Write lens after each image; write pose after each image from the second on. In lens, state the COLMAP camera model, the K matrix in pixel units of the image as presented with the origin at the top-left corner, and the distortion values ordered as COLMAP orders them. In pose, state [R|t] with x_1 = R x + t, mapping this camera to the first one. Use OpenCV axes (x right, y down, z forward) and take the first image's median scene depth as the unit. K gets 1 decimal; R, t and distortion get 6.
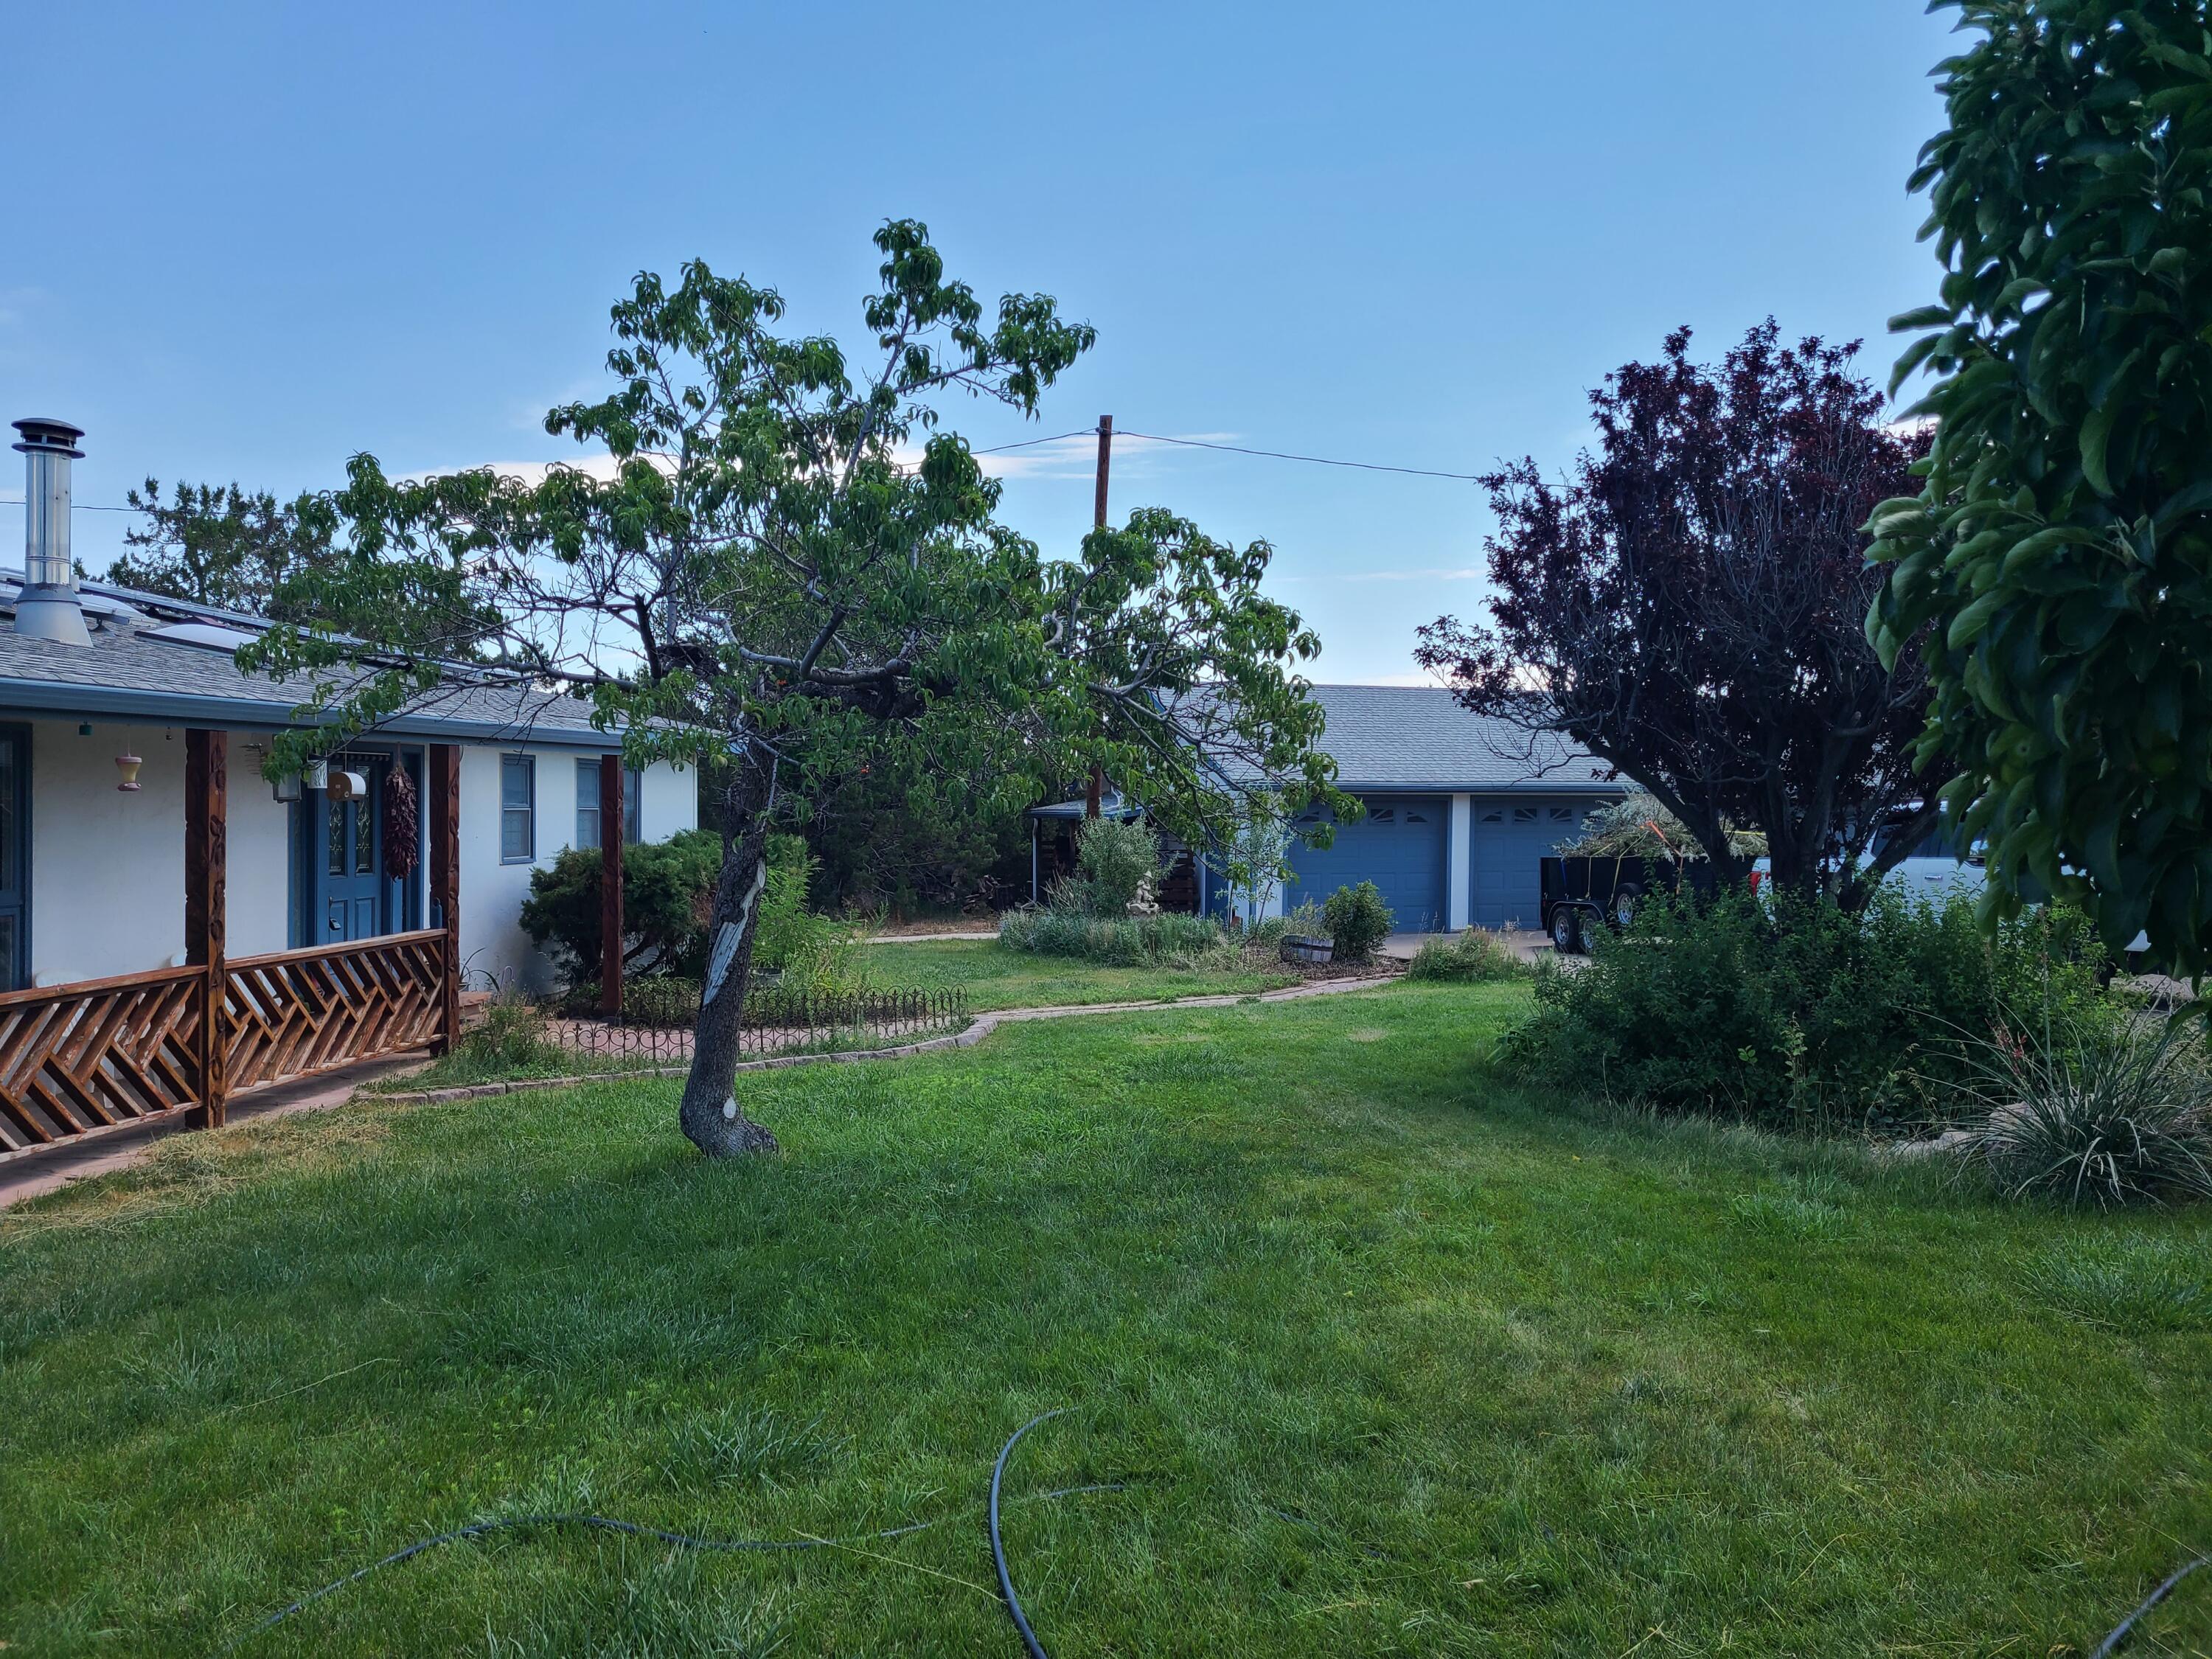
lens RADIAL K [[1657.9, 0, 1093.8], [0, 1657.9, 831.2], [0, 0, 1]] dist [0.071474, -0.044567]
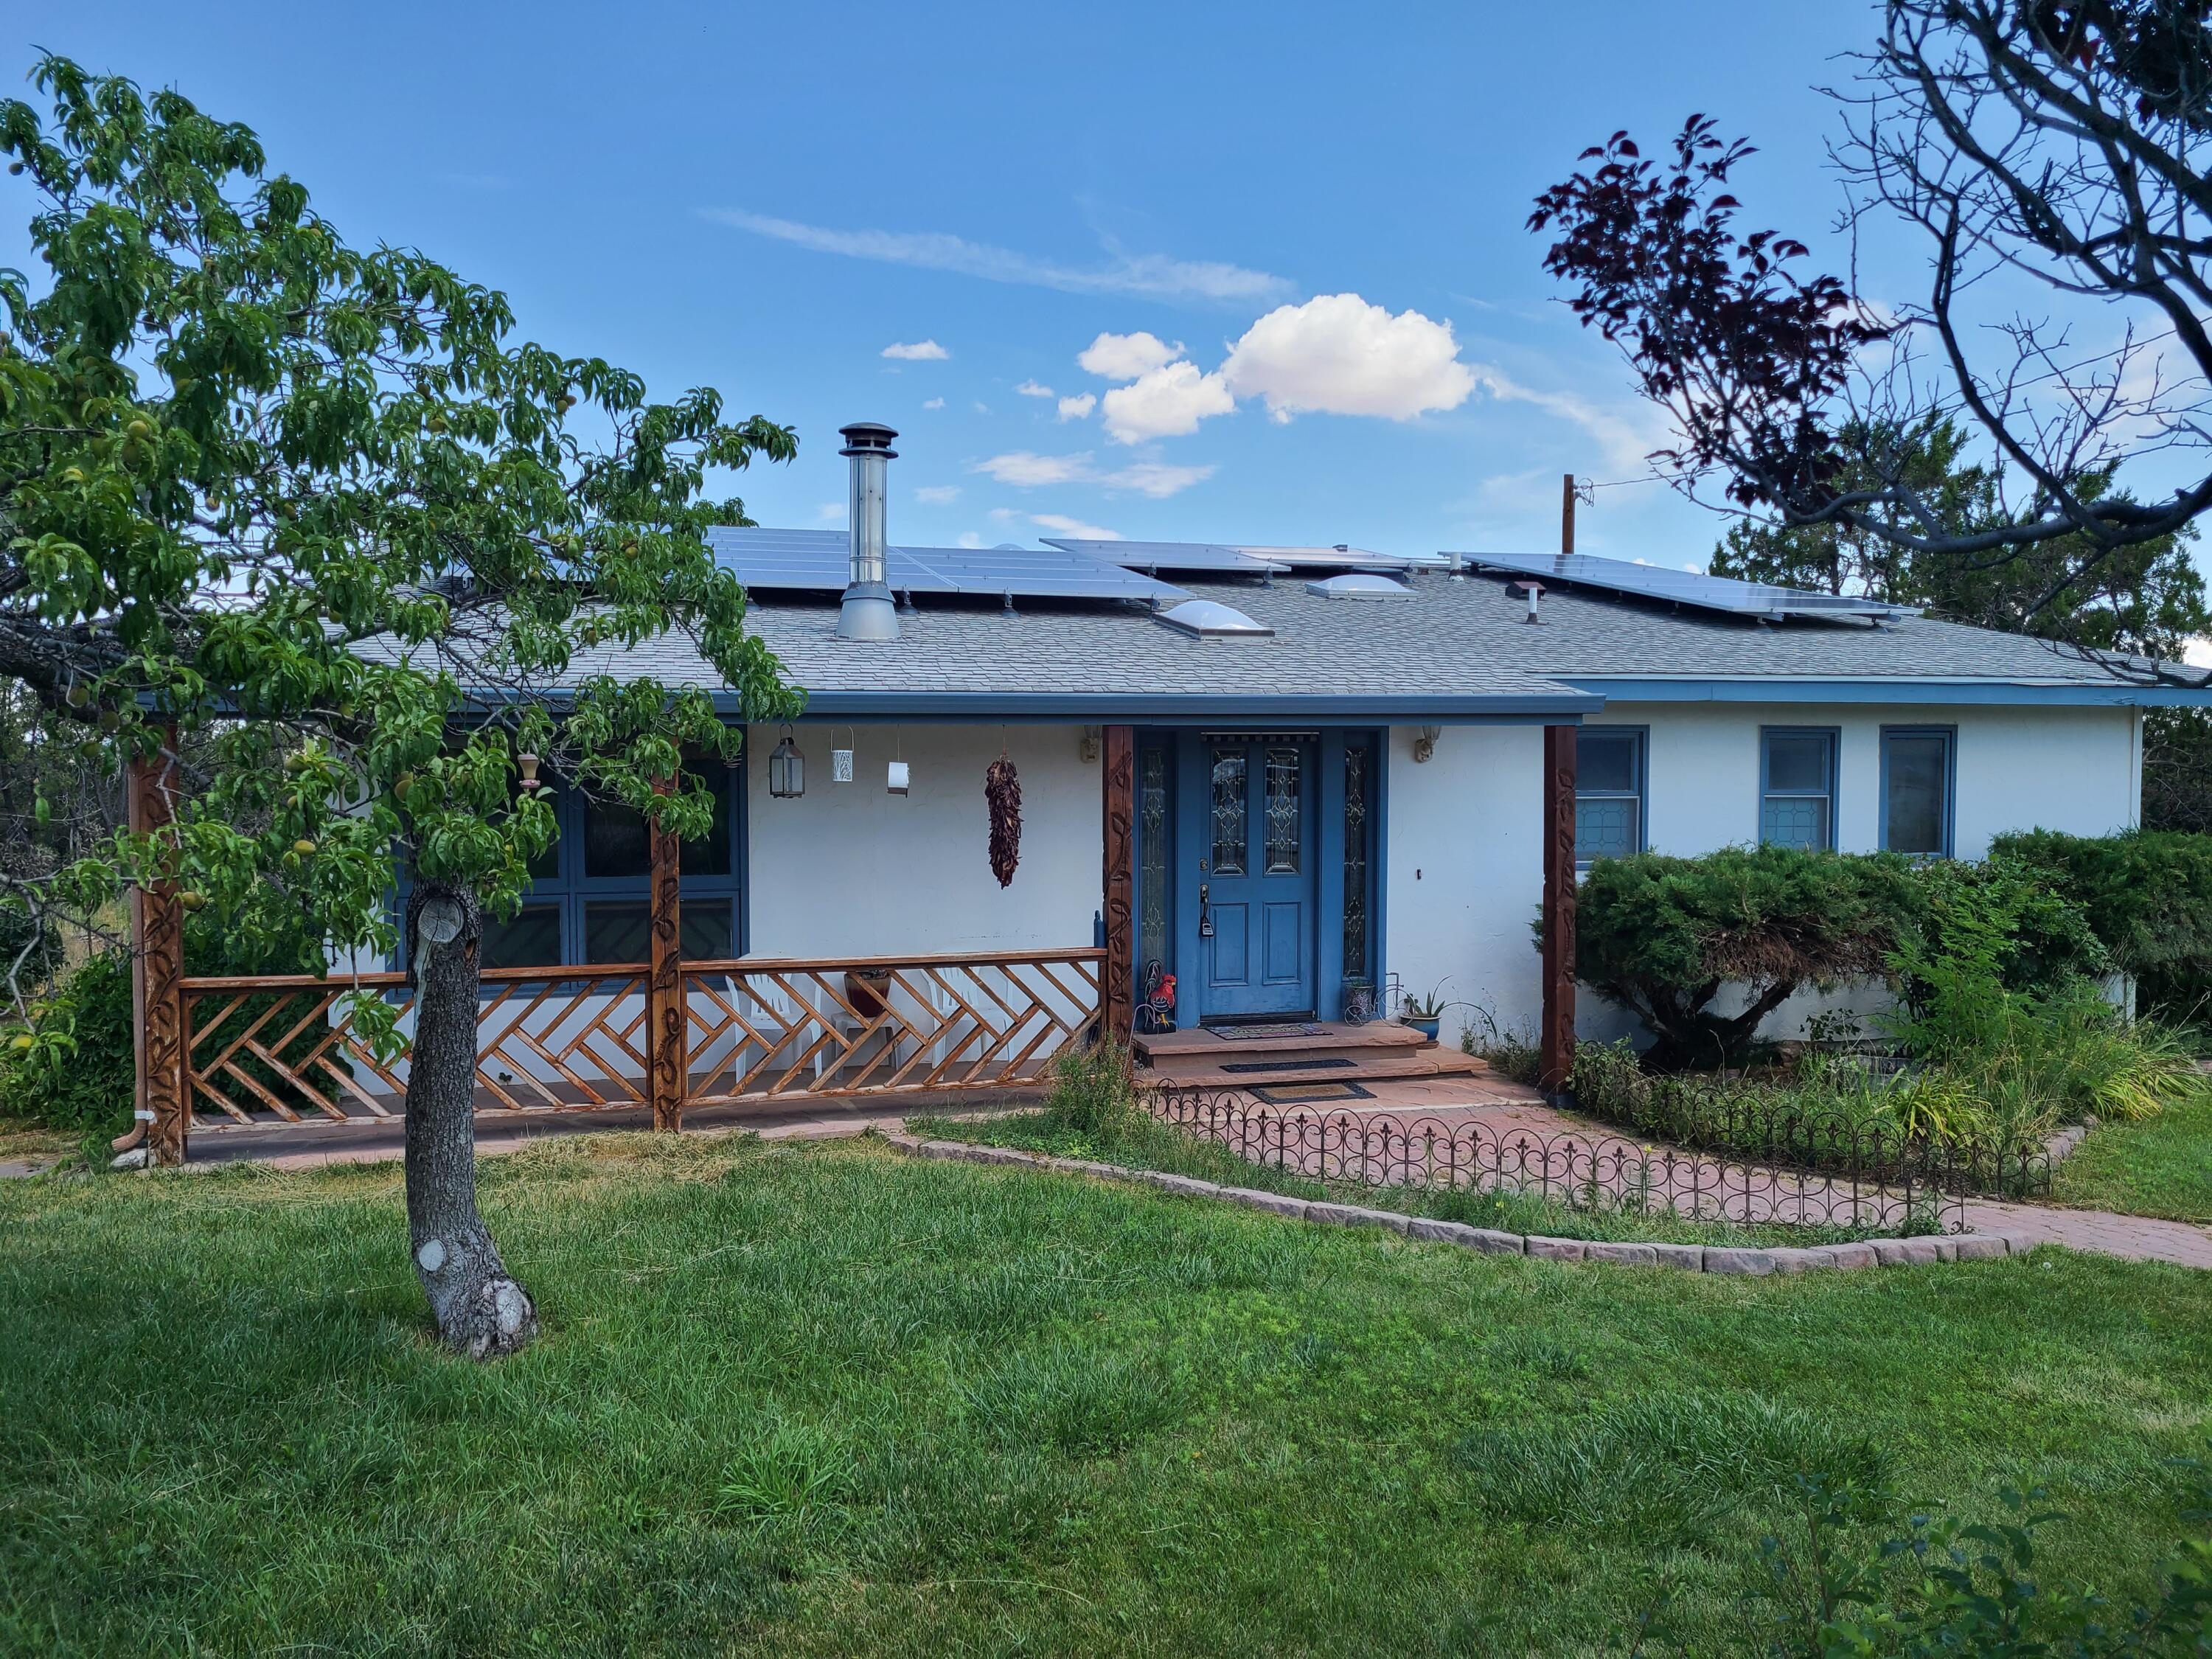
lens RADIAL K [[1664.0, 0, 1089.0], [0, 1664.0, 824.4], [0, 0, 1]] dist [0.062776, -0.047568]
pose [[0.377033, 0.033461, -0.925595, 0.386126], [-0.015927, 0.999434, 0.029642, -0.031467], [0.926063, 0.003566, 0.377352, 0.730278]]
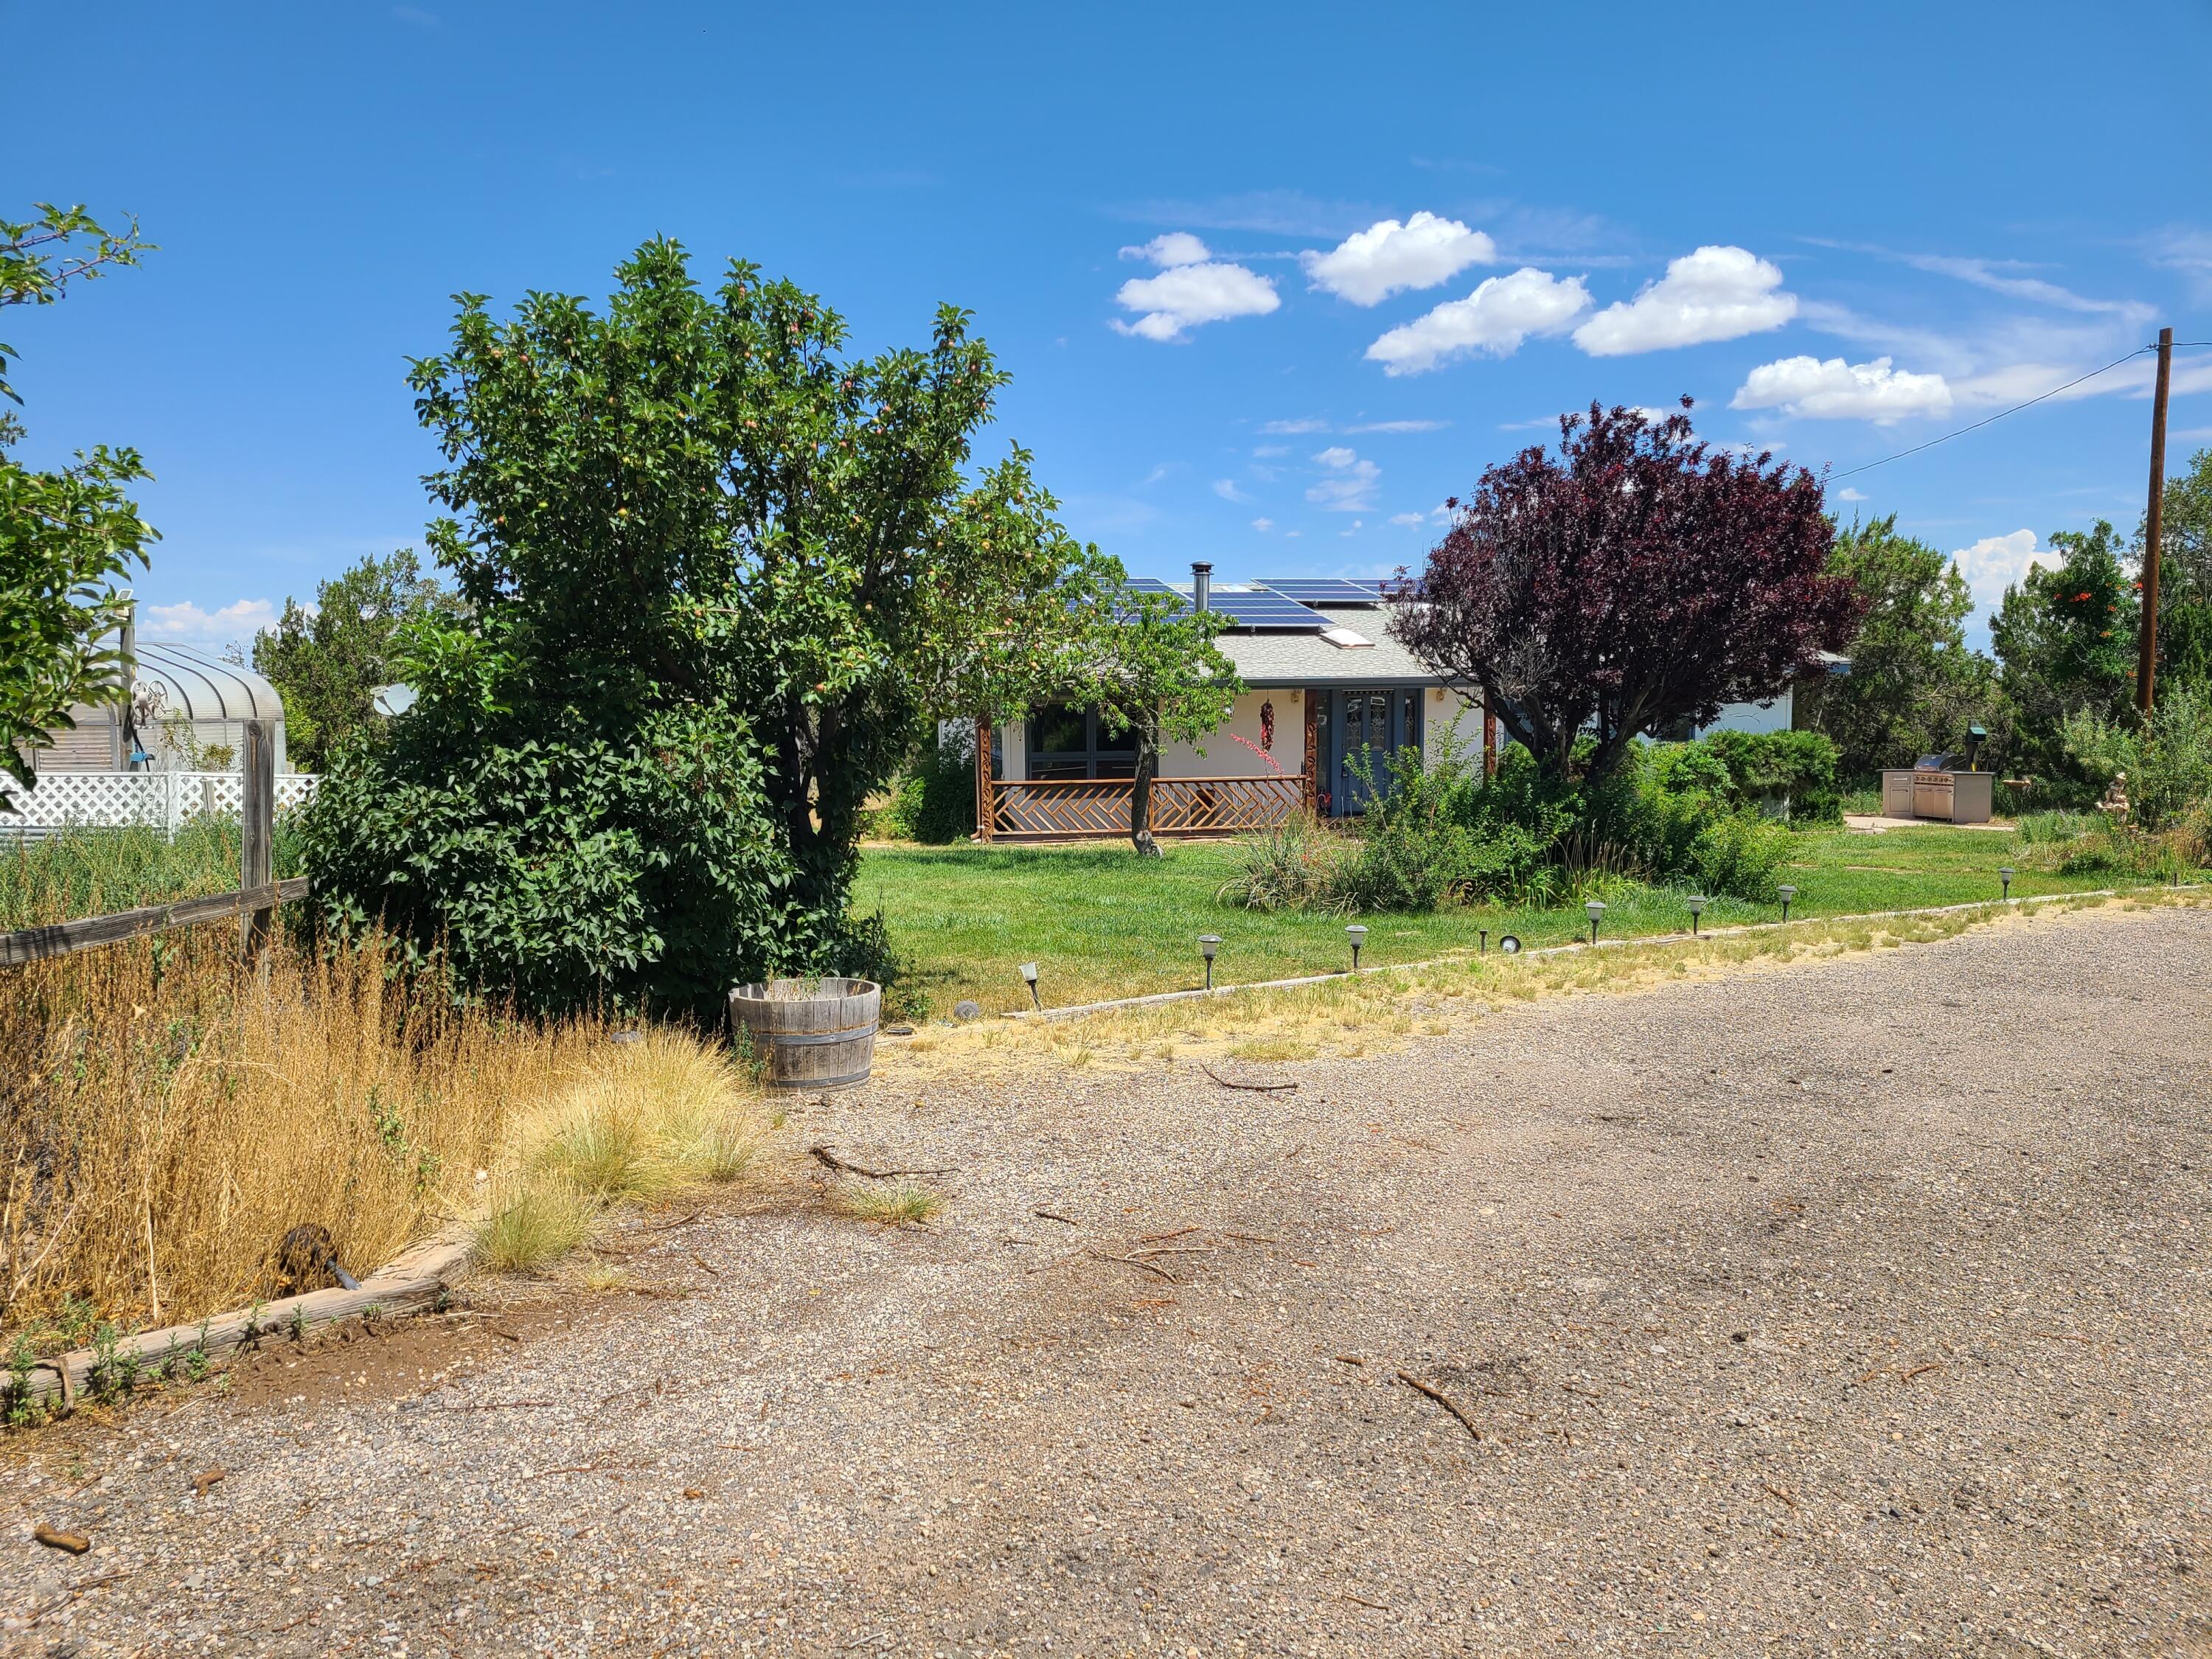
lens RADIAL K [[1657.9, 0, 1093.8], [0, 1657.9, 831.2], [0, 0, 1]] dist [0.071474, -0.044567]
pose [[0.302670, 0.071920, -0.950378, 1.674207], [-0.008905, 0.997319, 0.072637, -0.027086], [0.953054, -0.013522, 0.302499, 0.096737]]
